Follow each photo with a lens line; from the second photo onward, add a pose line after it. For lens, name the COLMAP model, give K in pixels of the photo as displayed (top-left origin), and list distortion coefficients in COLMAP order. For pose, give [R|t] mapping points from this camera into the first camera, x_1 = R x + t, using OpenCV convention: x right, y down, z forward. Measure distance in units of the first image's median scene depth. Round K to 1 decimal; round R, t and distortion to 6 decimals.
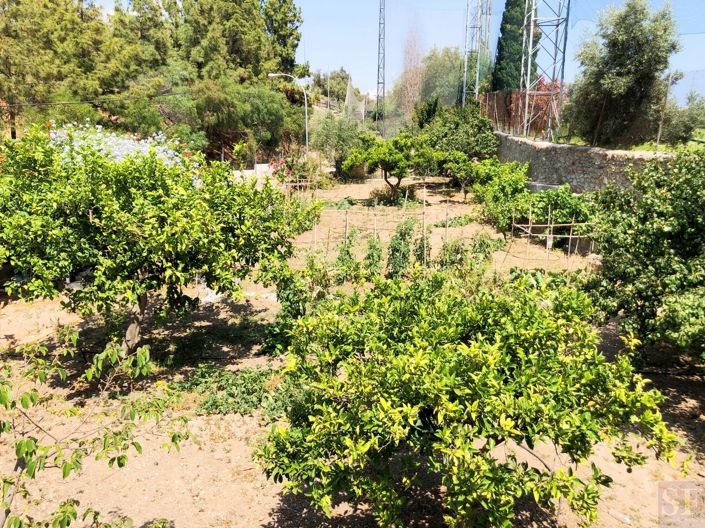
lens RADIAL K [[585.4, 0, 349.0], [0, 585.4, 260.5], [0, 0, 1]] dist [0.030831, -0.011504]
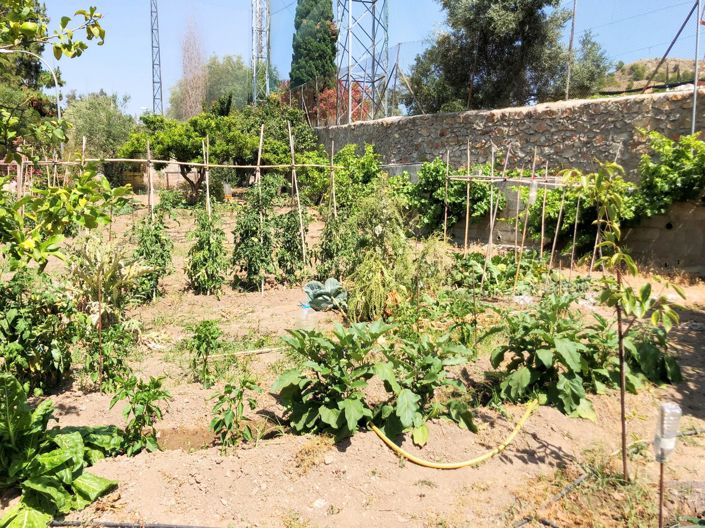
lens RADIAL K [[581.9, 0, 352.5], [0, 581.9, 264.0], [0, 0, 1]] dist [-0.002101, -0.005621]
pose [[0.925606, -0.054512, 0.374541, -0.013636], [0.077605, 0.995883, -0.046841, 0.017288], [-0.370446, 0.072423, 0.926026, 0.184051]]
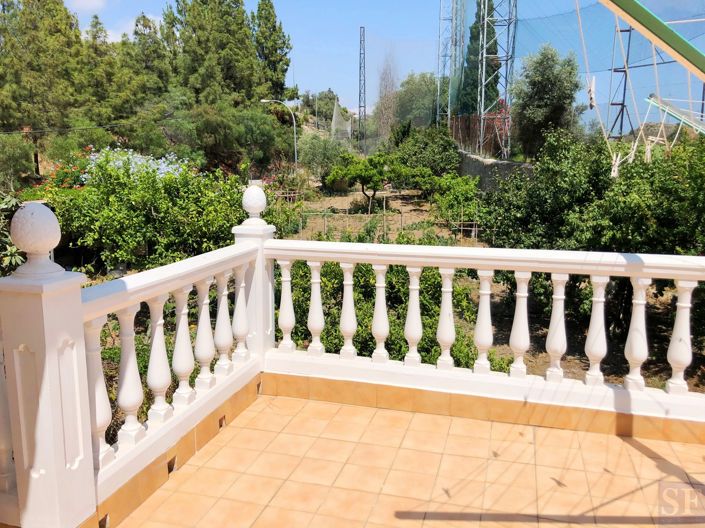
lens RADIAL K [[585.4, 0, 349.0], [0, 585.4, 260.5], [0, 0, 1]] dist [0.030831, -0.011504]
pose [[0.999839, -0.010108, 0.014840, 0.011940], [0.010509, 0.999574, -0.027233, 0.022200], [-0.014558, 0.027384, 0.999519, -0.119234]]
